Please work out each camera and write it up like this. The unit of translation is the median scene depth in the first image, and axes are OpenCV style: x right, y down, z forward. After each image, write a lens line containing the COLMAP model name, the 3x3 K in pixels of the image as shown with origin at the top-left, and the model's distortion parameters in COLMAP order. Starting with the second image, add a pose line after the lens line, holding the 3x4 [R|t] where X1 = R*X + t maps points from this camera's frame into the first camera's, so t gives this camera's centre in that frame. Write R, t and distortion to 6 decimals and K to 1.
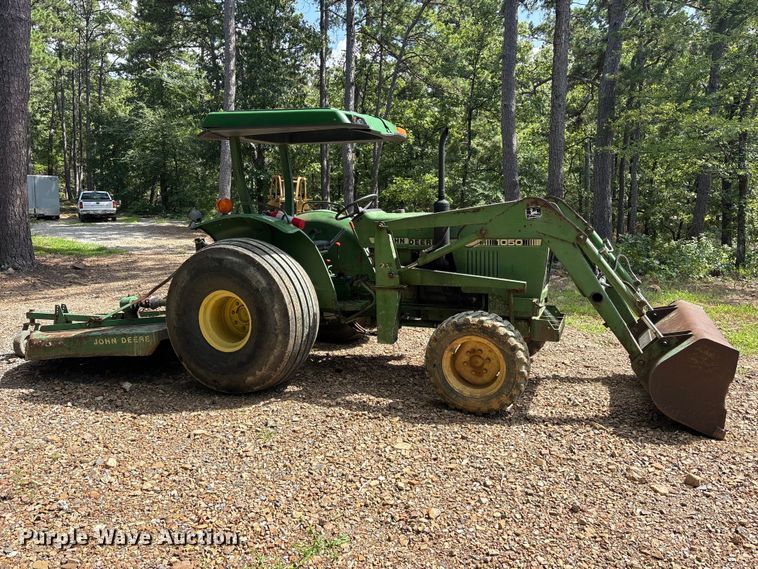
lens RADIAL K [[584.5, 0, 378.0], [0, 584.5, 281.7], [0, 0, 1]] dist [0.052007, -0.062511]
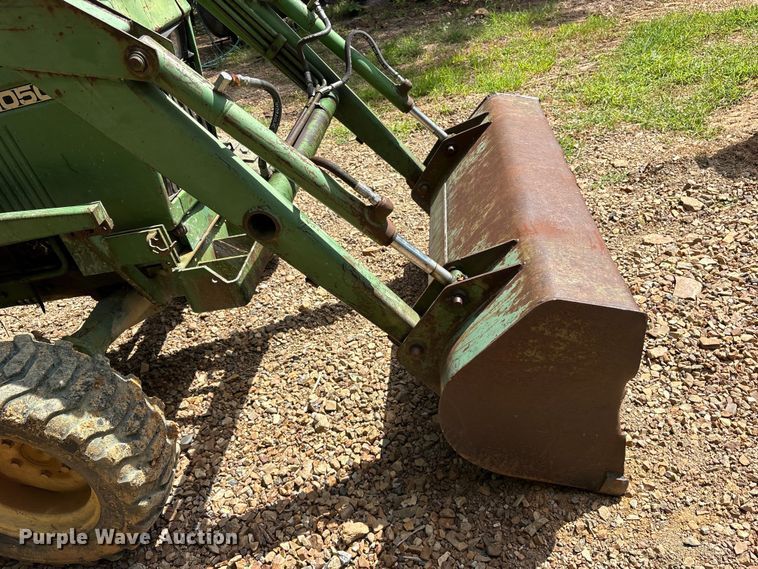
lens RADIAL K [[575.1, 0, 379.0], [0, 575.1, 284.5], [0, 0, 1]] dist [0.105539, -0.169244]
pose [[0.931094, -0.333871, 0.146950, 0.332322], [0.248579, 0.875561, 0.414249, -0.058749], [-0.266969, -0.349176, 0.898222, 0.586657]]
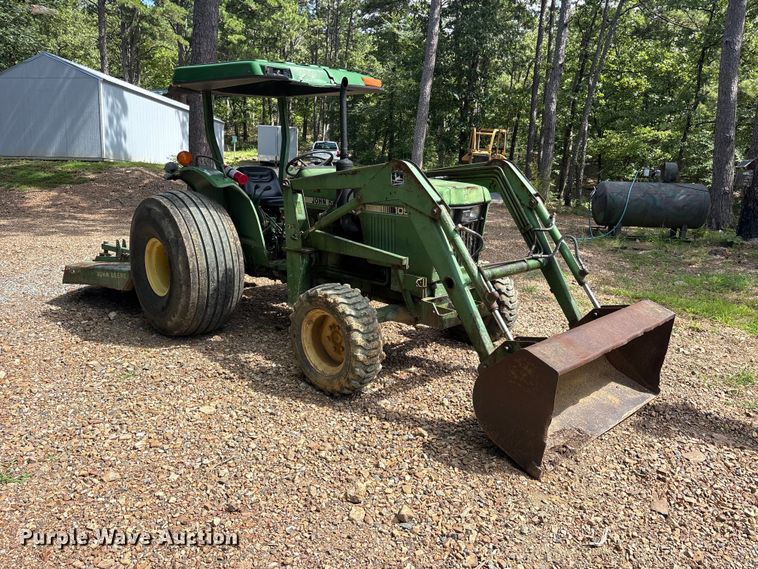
lens RADIAL K [[575.1, 0, 379.0], [0, 575.1, 284.5], [0, 0, 1]] dist [0.105539, -0.169244]
pose [[0.917304, 0.111486, -0.382262, 0.527926], [-0.078314, 0.991767, 0.101319, -0.041904], [0.390411, -0.063004, 0.918482, 0.178437]]
